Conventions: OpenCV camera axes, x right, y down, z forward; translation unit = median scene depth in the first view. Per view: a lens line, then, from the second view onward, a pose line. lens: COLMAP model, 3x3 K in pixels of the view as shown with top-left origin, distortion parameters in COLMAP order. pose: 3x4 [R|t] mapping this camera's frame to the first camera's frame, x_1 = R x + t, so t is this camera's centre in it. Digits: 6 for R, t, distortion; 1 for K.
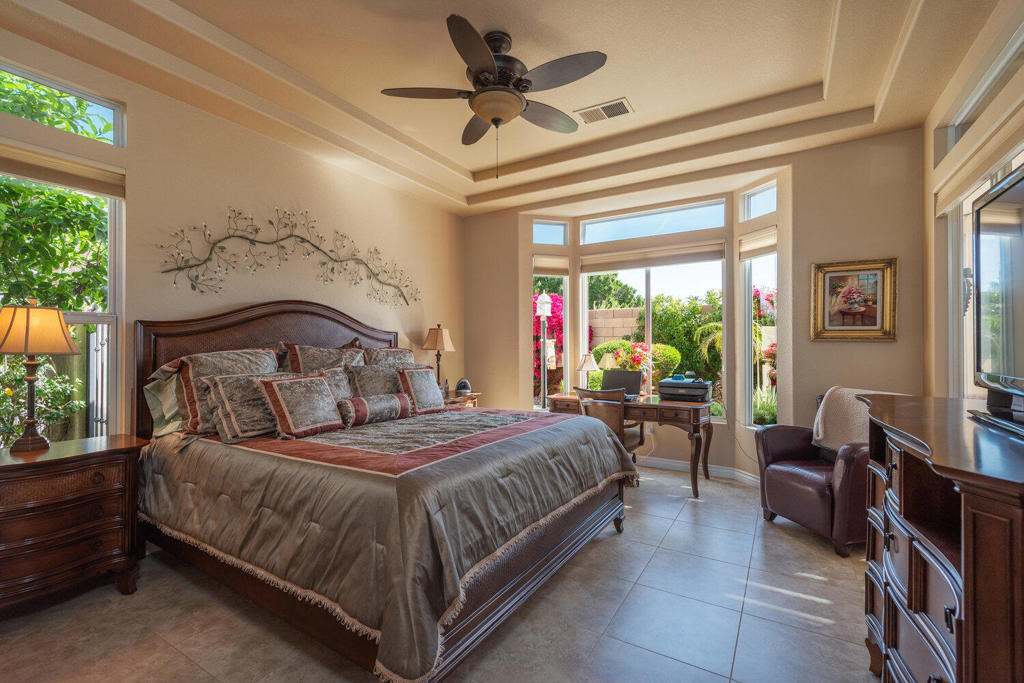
lens RADIAL K [[448.4, 0, 495.8], [0, 448.4, 344.2], [0, 0, 1]] dist [0.001282, -0.000038]
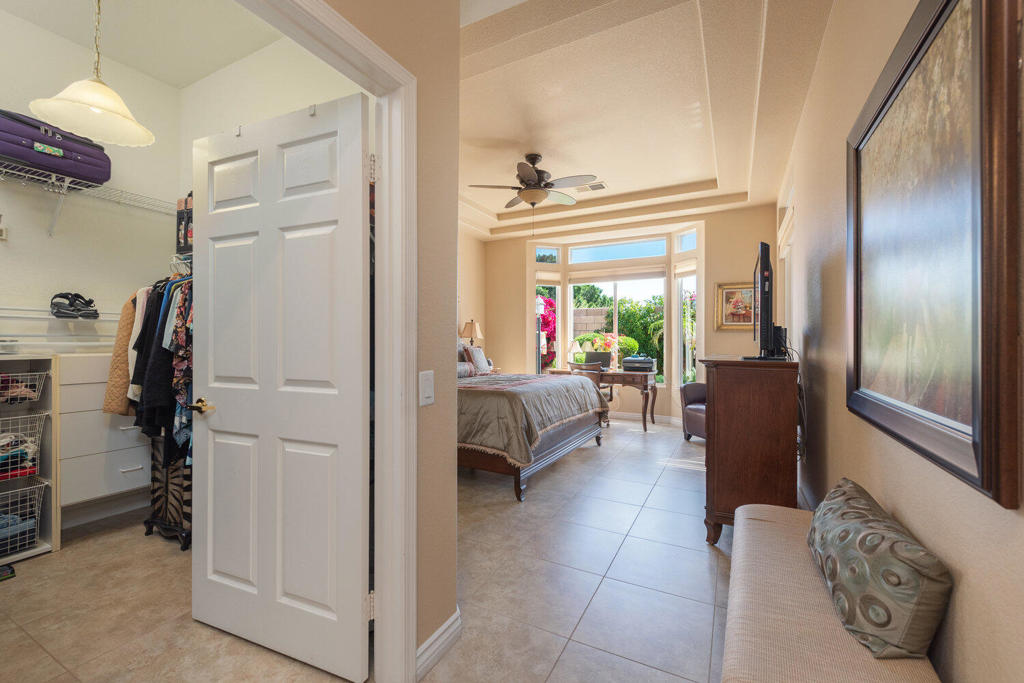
lens RADIAL K [[409.0, 0, 512.0], [0, 409.0, 341.5], [0, 0, 1]] dist [0.001270, -0.000852]
pose [[0.996262, 0.002185, 0.086357, -0.130547], [-0.002825, 0.999969, 0.007287, 0.017749], [-0.086338, -0.007504, 0.996238, -0.351584]]
